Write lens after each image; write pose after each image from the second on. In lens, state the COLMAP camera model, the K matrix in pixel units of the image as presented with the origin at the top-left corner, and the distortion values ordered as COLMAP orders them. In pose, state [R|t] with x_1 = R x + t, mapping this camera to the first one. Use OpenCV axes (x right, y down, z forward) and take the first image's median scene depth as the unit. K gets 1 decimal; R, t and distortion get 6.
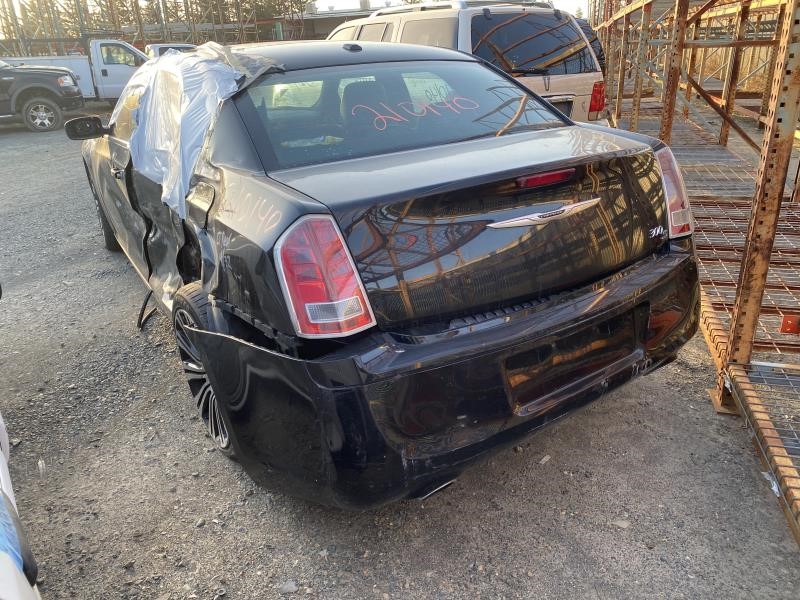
lens RADIAL K [[637.8, 0, 396.0], [0, 637.8, 296.4], [0, 0, 1]] dist [0.033644, -0.026980]
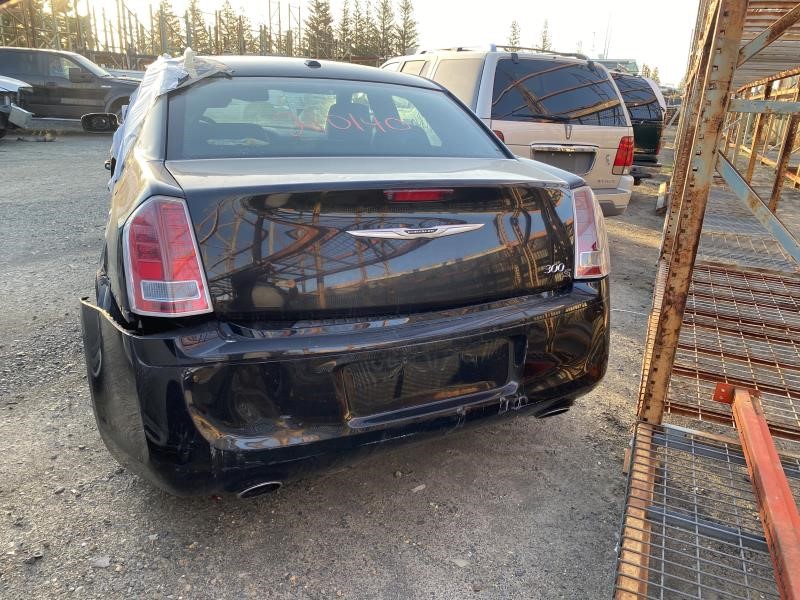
lens RADIAL K [[637.8, 0, 396.0], [0, 637.8, 296.4], [0, 0, 1]] dist [0.033644, -0.026980]
pose [[0.984139, 0.131255, -0.119345, 0.276907], [-0.138759, 0.988692, -0.056869, 0.027877], [0.110531, 0.072527, 0.991223, 0.016956]]
